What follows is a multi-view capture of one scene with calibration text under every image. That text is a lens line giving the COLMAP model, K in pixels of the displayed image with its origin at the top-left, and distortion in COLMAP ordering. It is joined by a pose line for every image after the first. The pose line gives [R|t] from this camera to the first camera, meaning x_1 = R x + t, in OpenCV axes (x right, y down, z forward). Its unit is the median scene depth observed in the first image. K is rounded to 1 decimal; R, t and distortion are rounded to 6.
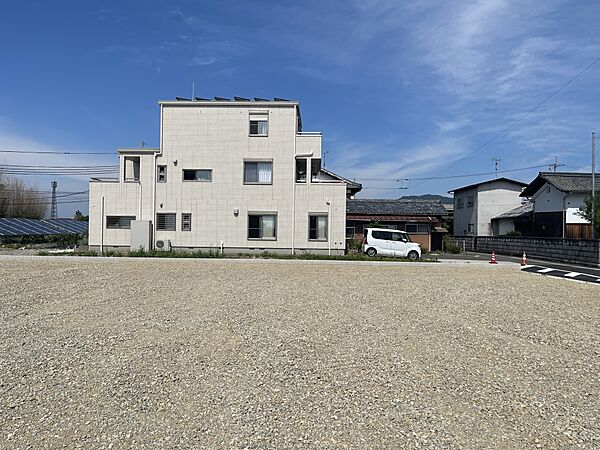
lens RADIAL K [[450.2, 0, 303.3], [0, 450.2, 227.4], [0, 0, 1]] dist [0.070923, -0.091977]
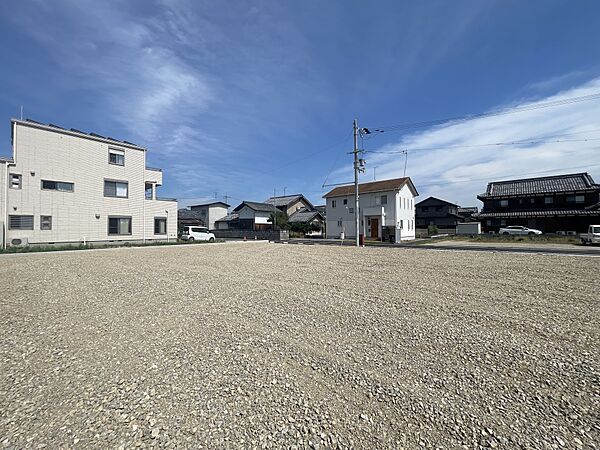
lens RADIAL K [[243.6, 0, 297.9], [0, 243.6, 222.9], [0, 0, 1]] dist [0.003944, 0.000341]
pose [[0.622296, 0.000602, 0.782782, -0.354120], [0.008319, 0.999938, -0.007383, -0.000455], [-0.782738, 0.011106, 0.622253, 0.043026]]
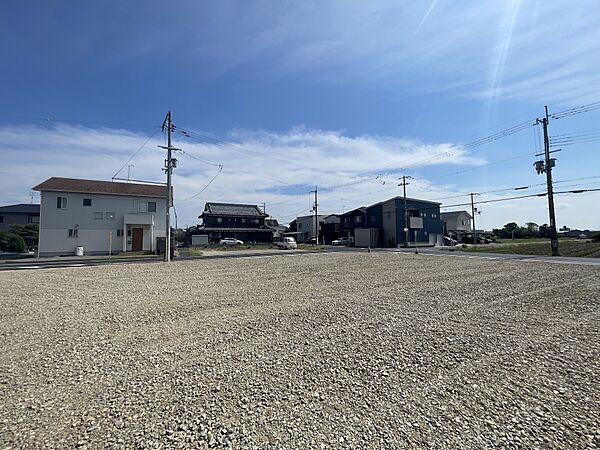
lens RADIAL K [[243.6, 0, 295.3], [0, 243.6, 223.9], [0, 0, 1]] dist [0.003944, 0.000341]
pose [[-0.504303, 0.041677, 0.862520, -0.351098], [-0.005932, 0.998644, -0.051723, 0.002473], [-0.863506, -0.031200, -0.503372, 0.423263]]
